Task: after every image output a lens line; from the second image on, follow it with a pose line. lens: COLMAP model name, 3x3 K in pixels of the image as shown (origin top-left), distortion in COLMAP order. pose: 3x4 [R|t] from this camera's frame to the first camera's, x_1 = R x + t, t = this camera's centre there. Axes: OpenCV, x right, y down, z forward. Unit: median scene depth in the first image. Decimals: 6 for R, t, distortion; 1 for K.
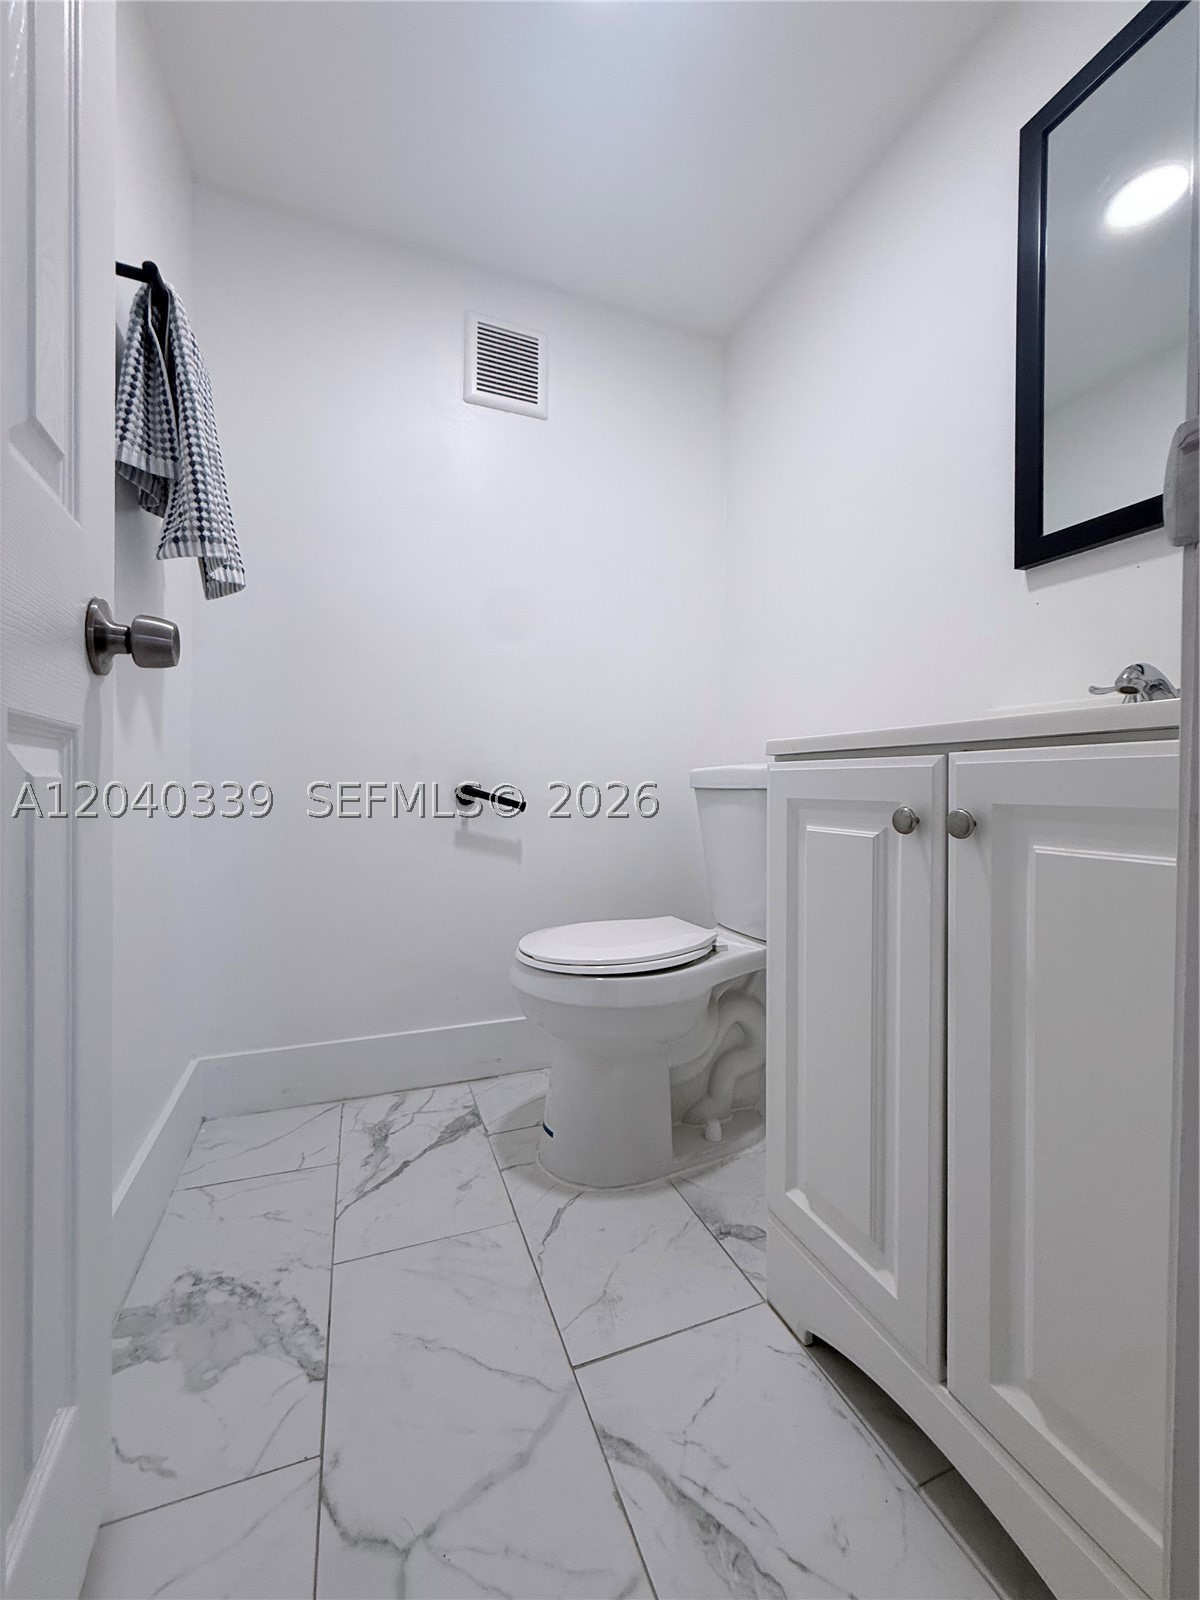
lens RADIAL K [[636.5, 0, 599.5], [0, 636.5, 795.6], [0, 0, 1]] dist [-0.000160, 0.000346]
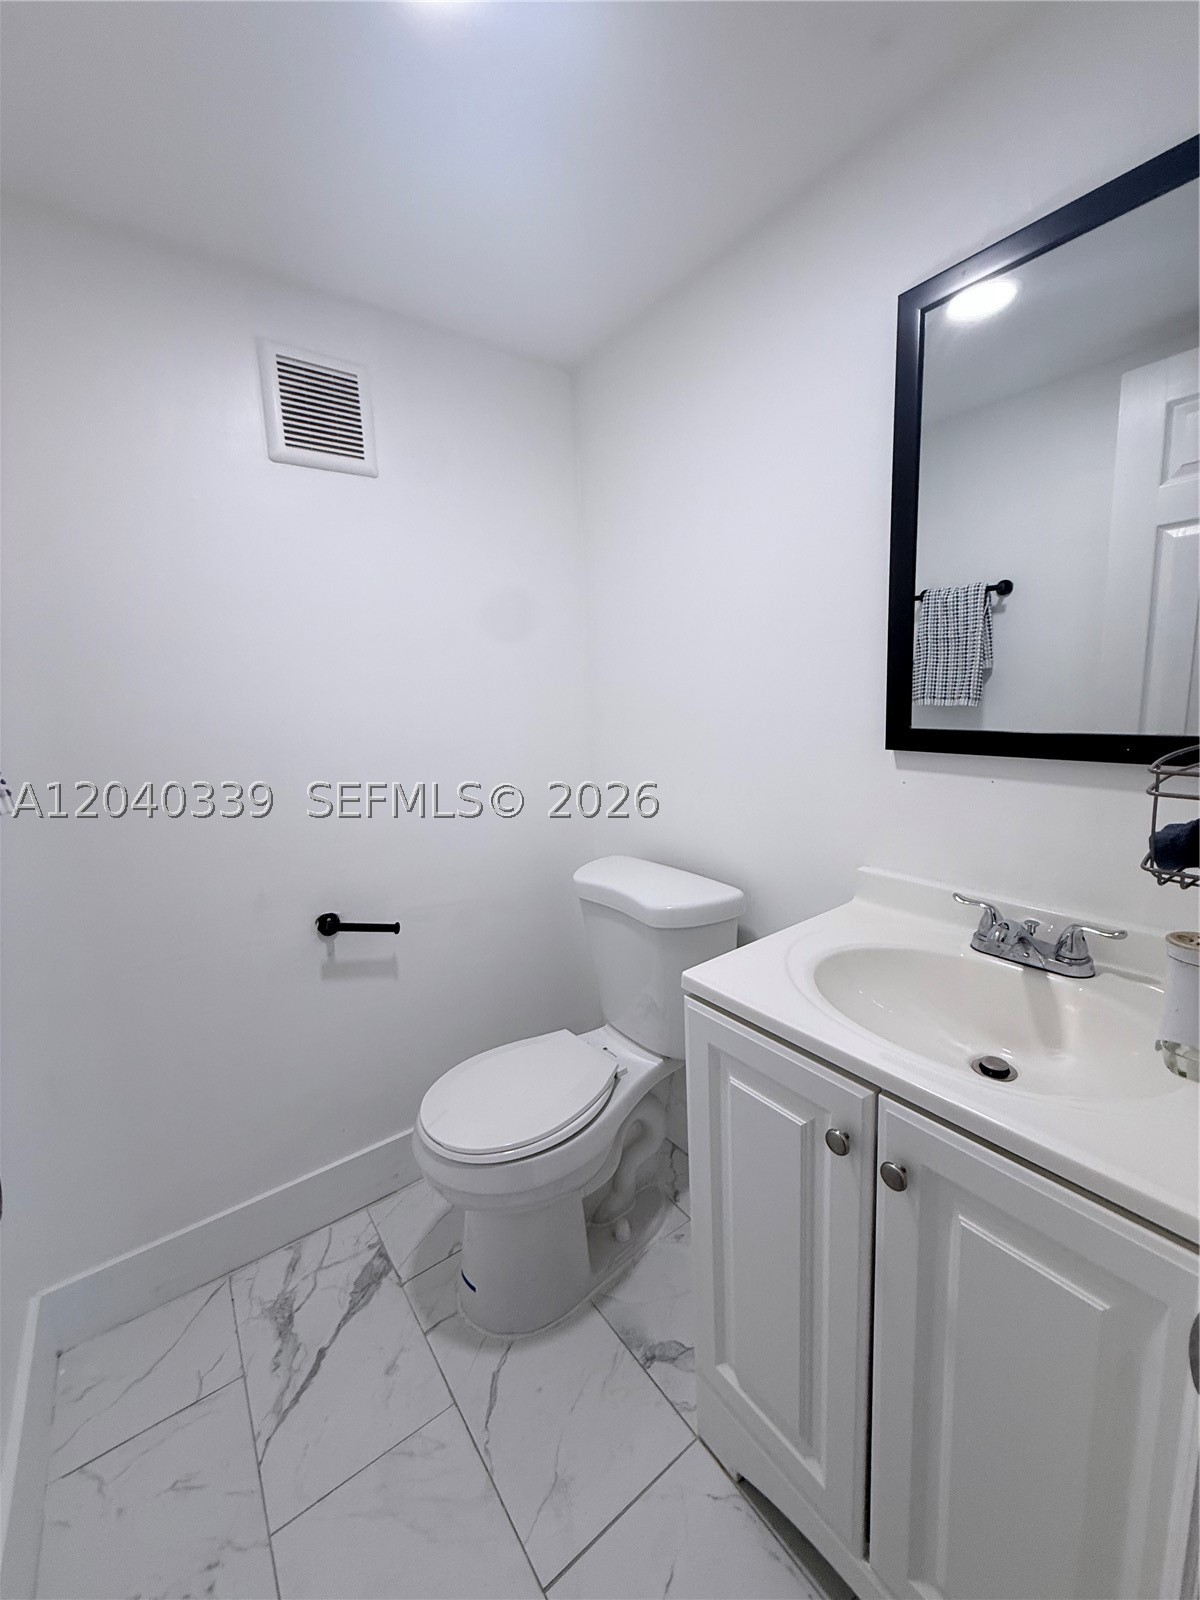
lens RADIAL K [[636.5, 0, 599.5], [0, 636.5, 795.6], [0, 0, 1]] dist [-0.000160, 0.000346]
pose [[0.963634, -0.090477, 0.251443, -0.064003], [0.053238, 0.987076, 0.151152, -0.370601], [-0.261869, -0.132269, 0.955997, 0.080944]]
